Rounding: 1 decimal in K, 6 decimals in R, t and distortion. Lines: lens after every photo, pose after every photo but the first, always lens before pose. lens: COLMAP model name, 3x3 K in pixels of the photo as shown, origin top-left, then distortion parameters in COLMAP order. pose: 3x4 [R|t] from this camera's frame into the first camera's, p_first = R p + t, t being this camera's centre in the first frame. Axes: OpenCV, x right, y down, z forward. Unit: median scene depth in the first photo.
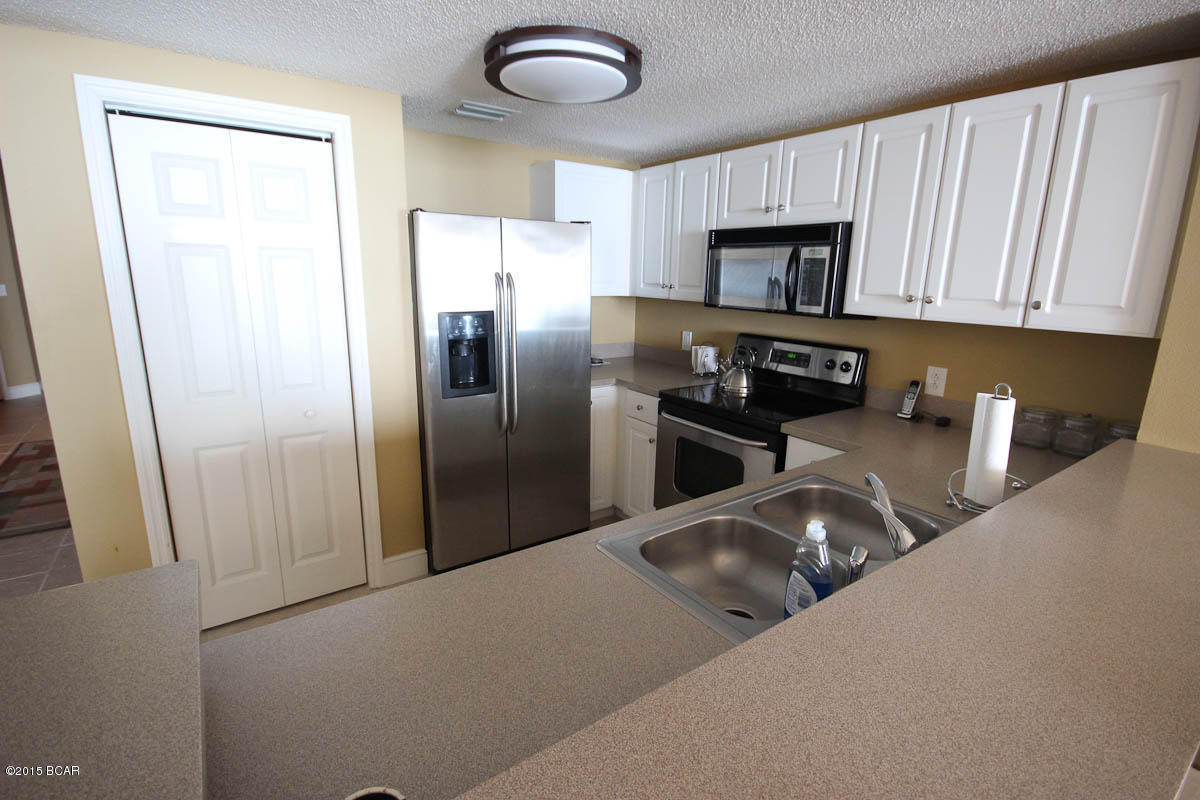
lens RADIAL K [[557.1, 0, 600.0], [0, 557.1, 400.0], [0, 0, 1]] dist [-0.002951, -0.000777]
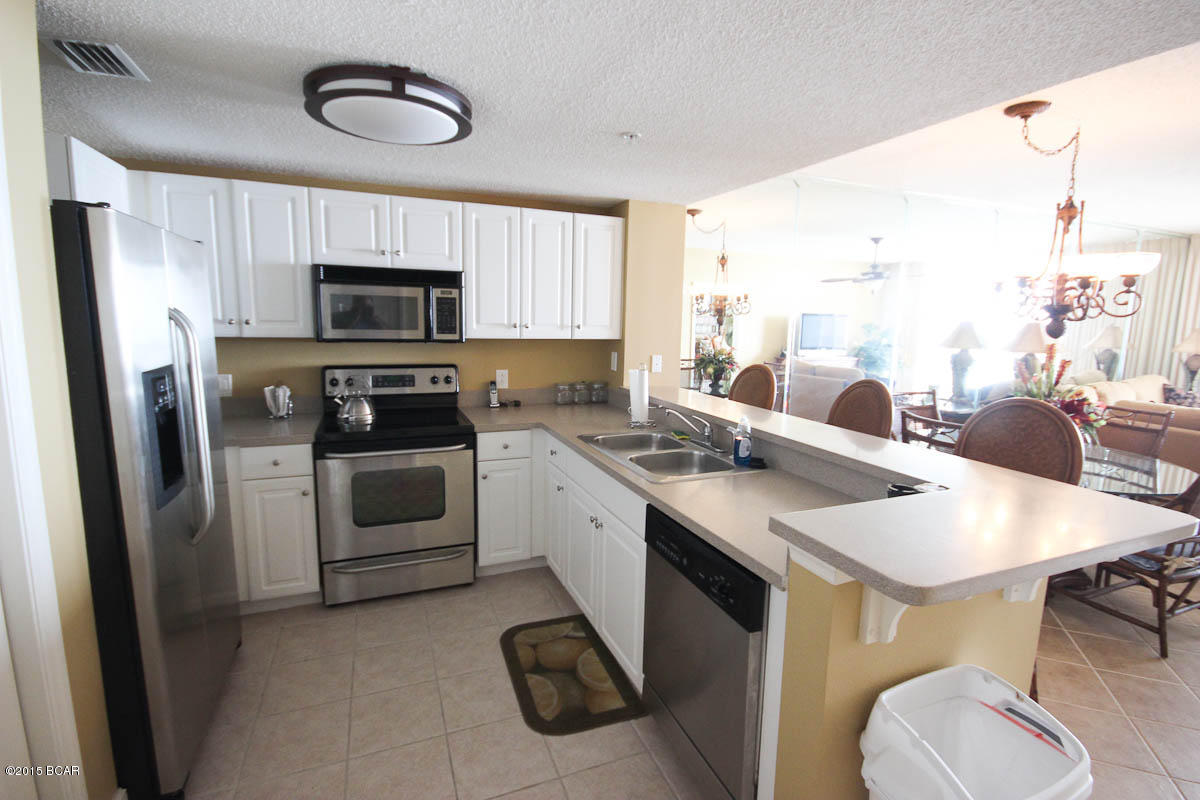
lens RADIAL K [[557.1, 0, 600.0], [0, 557.1, 400.0], [0, 0, 1]] dist [-0.002951, -0.000777]
pose [[0.217557, -0.158822, 0.963039, -0.776860], [0.204273, 0.972231, 0.114192, -0.094120], [-0.954433, 0.171880, 0.243958, 0.371662]]
